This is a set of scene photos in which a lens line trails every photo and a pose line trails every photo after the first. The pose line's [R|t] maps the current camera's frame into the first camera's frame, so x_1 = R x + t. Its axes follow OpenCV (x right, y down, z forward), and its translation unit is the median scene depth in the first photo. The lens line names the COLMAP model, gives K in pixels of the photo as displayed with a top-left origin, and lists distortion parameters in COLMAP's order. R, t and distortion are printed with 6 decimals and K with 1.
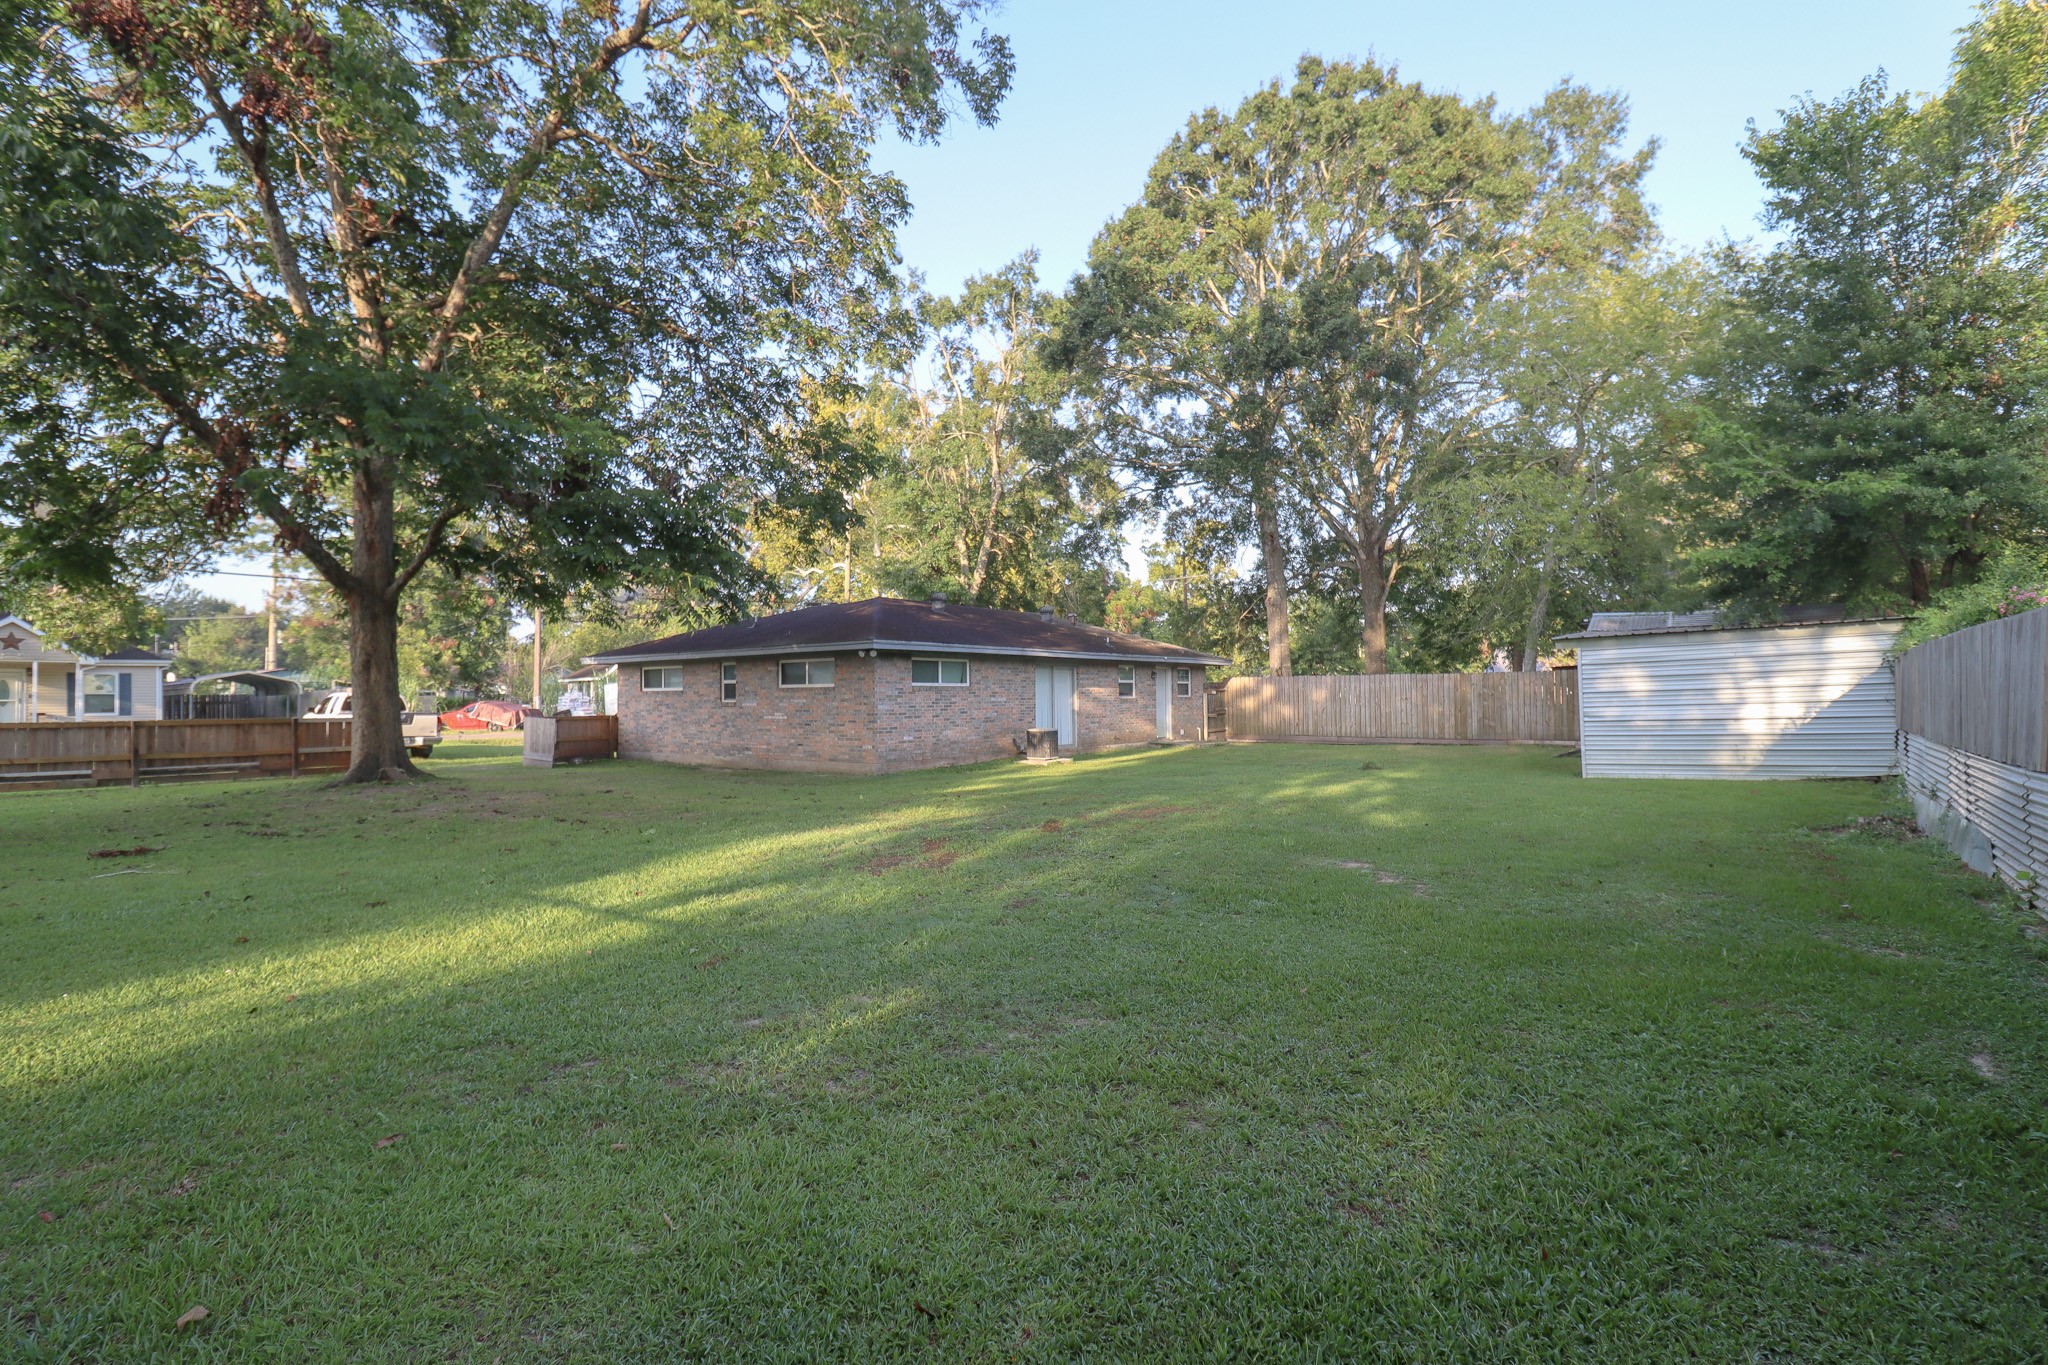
lens RADIAL K [[954.9, 0, 1019.1], [0, 954.9, 675.6], [0, 0, 1]] dist [-0.002039, -0.013127]
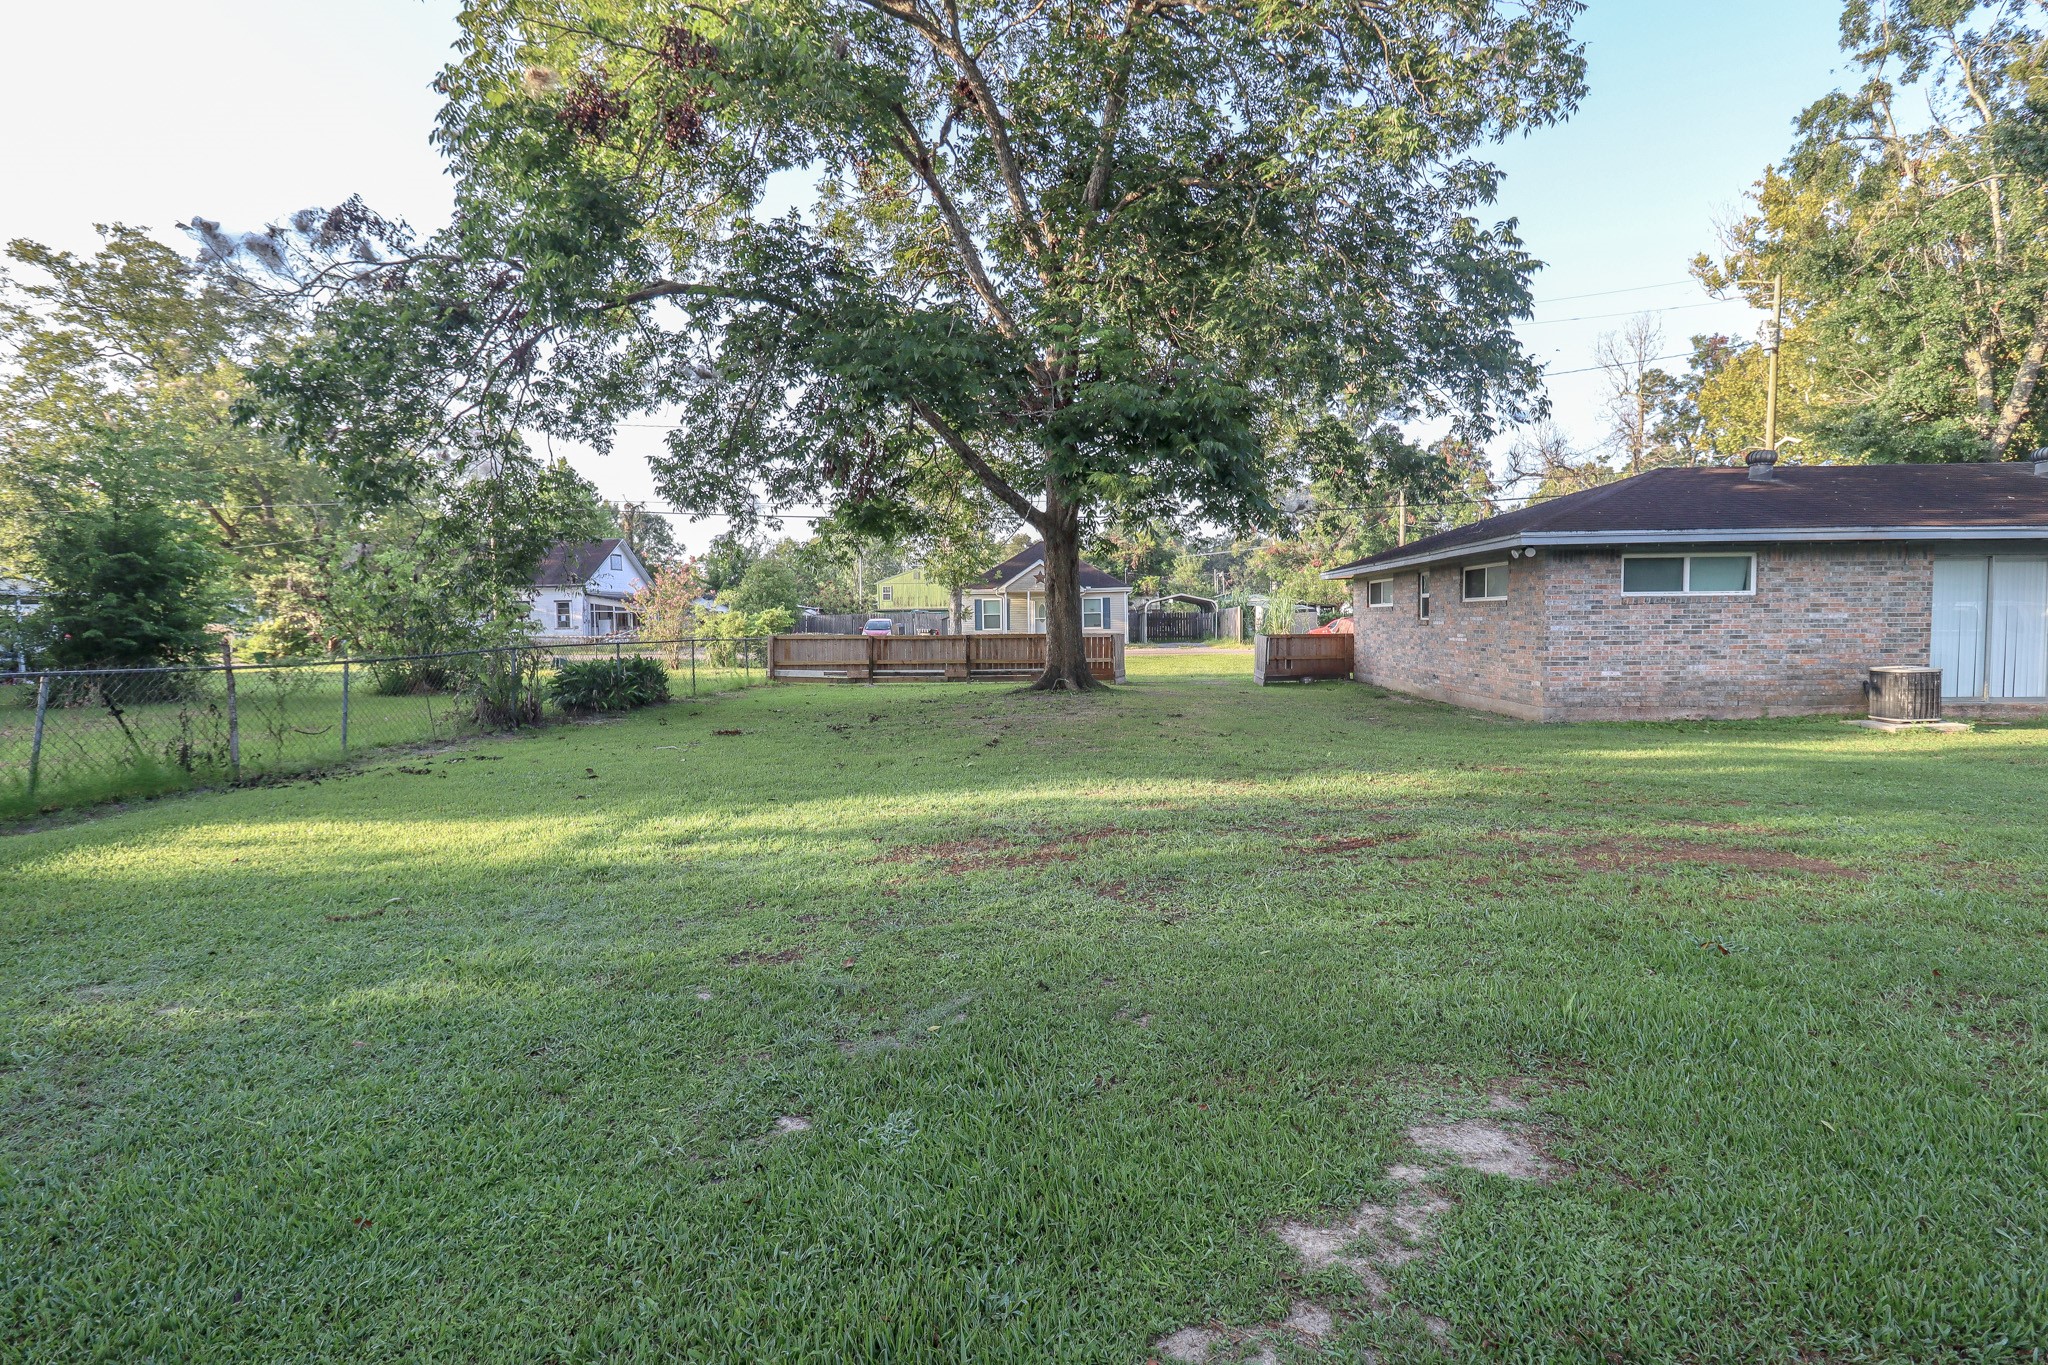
lens RADIAL K [[954.9, 0, 1019.1], [0, 954.9, 675.6], [0, 0, 1]] dist [-0.002039, -0.013127]
pose [[0.556693, 0.047845, -0.829340, 0.204723], [0.025766, 0.996865, 0.074805, 0.004861], [0.830319, -0.063012, 0.553715, 0.256635]]
